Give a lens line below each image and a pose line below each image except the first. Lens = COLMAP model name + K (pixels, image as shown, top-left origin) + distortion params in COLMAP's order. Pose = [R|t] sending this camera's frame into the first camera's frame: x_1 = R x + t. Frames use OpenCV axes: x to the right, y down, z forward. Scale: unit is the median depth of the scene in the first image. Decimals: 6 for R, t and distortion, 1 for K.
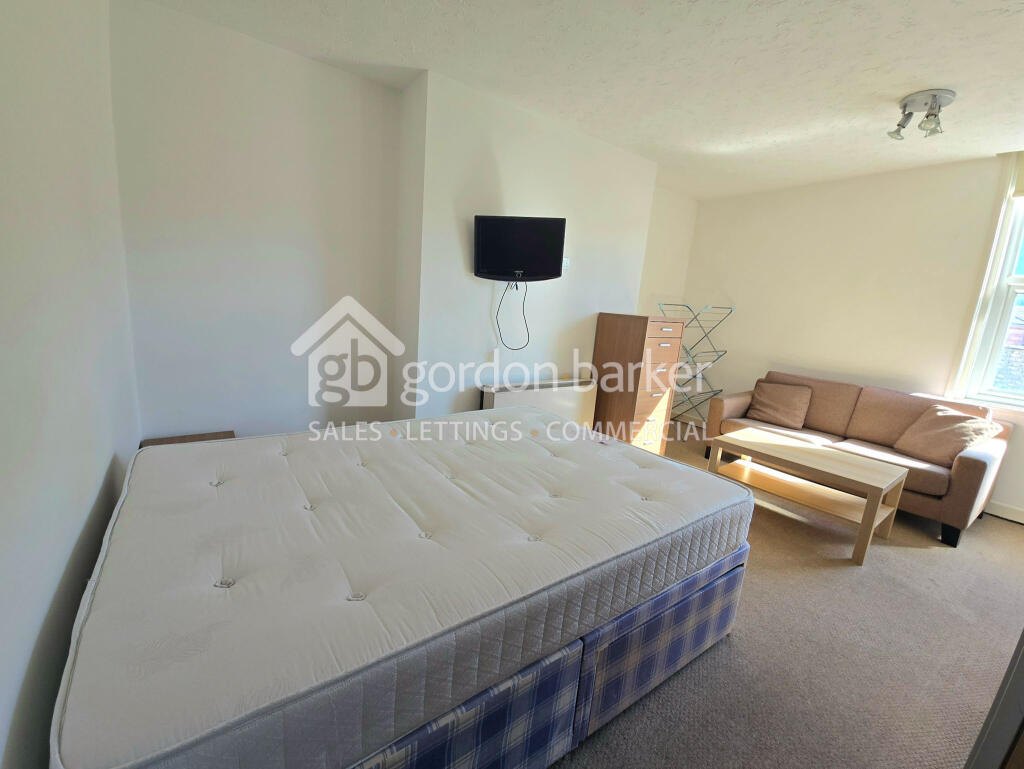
lens RADIAL K [[424.9, 0, 512.0], [0, 424.9, 384.5], [0, 0, 1]] dist [-0.001539, -0.000287]
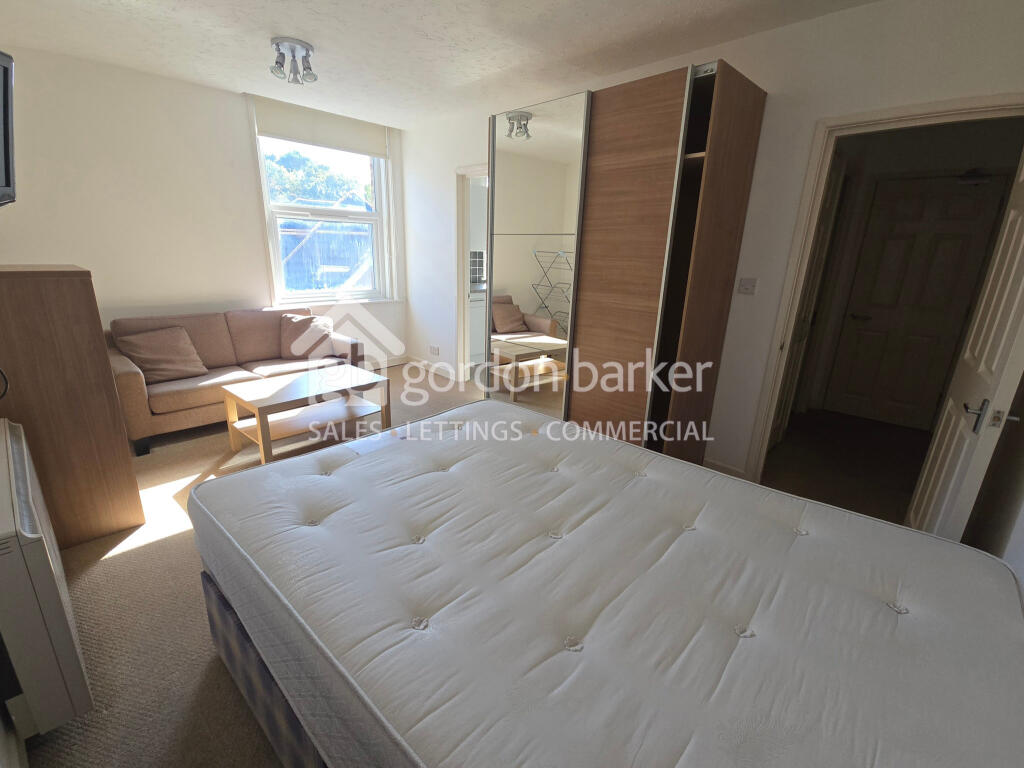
lens RADIAL K [[462.3, 0, 489.2], [0, 462.3, 386.3], [0, 0, 1]] dist [0.000516, -0.000242]
pose [[-0.177144, -0.359332, 0.916243, -0.492183], [0.149014, 0.910441, 0.385866, -0.225512], [-0.972839, 0.204887, -0.107733, 0.725878]]
